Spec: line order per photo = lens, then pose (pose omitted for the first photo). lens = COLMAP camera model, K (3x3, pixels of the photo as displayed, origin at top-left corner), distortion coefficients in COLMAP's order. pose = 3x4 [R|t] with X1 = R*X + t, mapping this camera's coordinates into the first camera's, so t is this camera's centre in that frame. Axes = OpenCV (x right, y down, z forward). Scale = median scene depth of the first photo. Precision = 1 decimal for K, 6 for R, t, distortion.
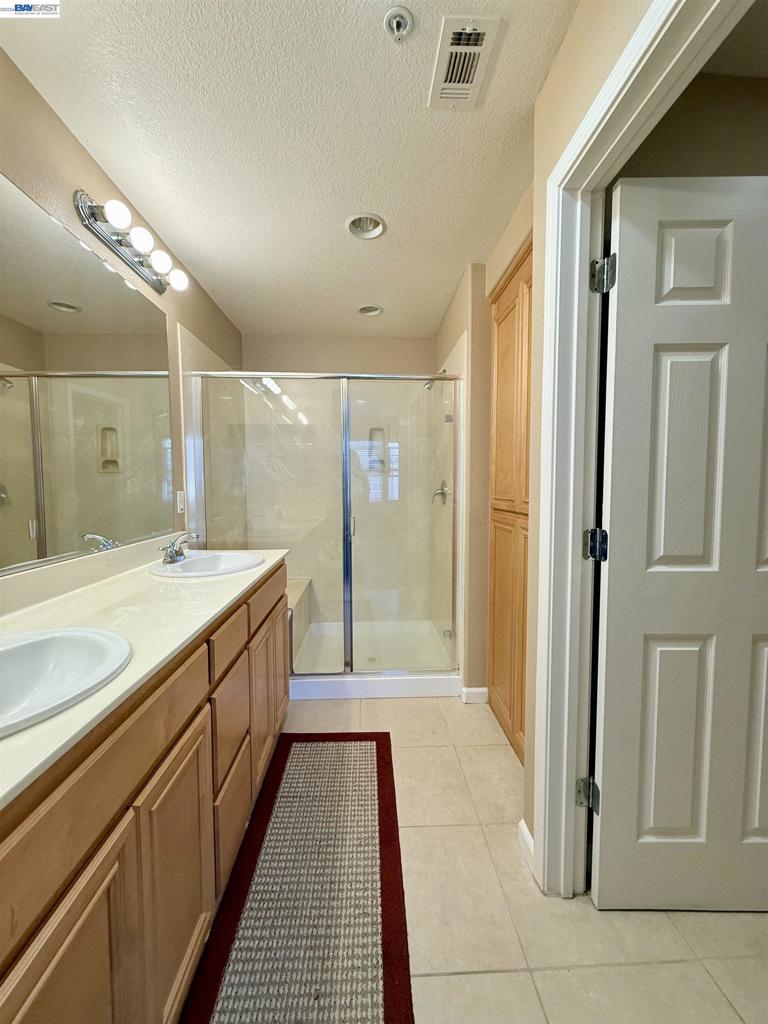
lens RADIAL K [[406.6, 0, 384.3], [0, 406.6, 509.5], [0, 0, 1]] dist [0.002829, -0.000259]
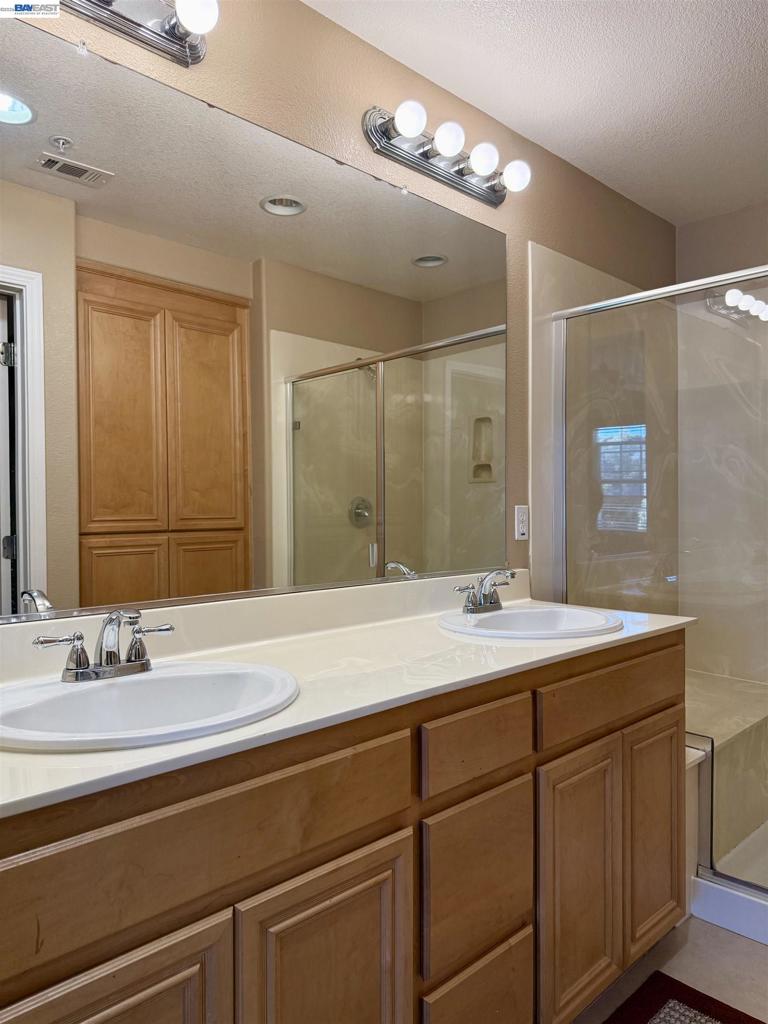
lens RADIAL K [[712.9, 0, 370.6], [0, 712.9, 518.2], [0, 0, 1]] dist [0.030756, -0.033620]
pose [[0.660138, 0.009586, -0.751083, 0.161216], [-0.041685, 0.998845, -0.023890, 0.010549], [0.749986, 0.047080, 0.659776, 0.085771]]
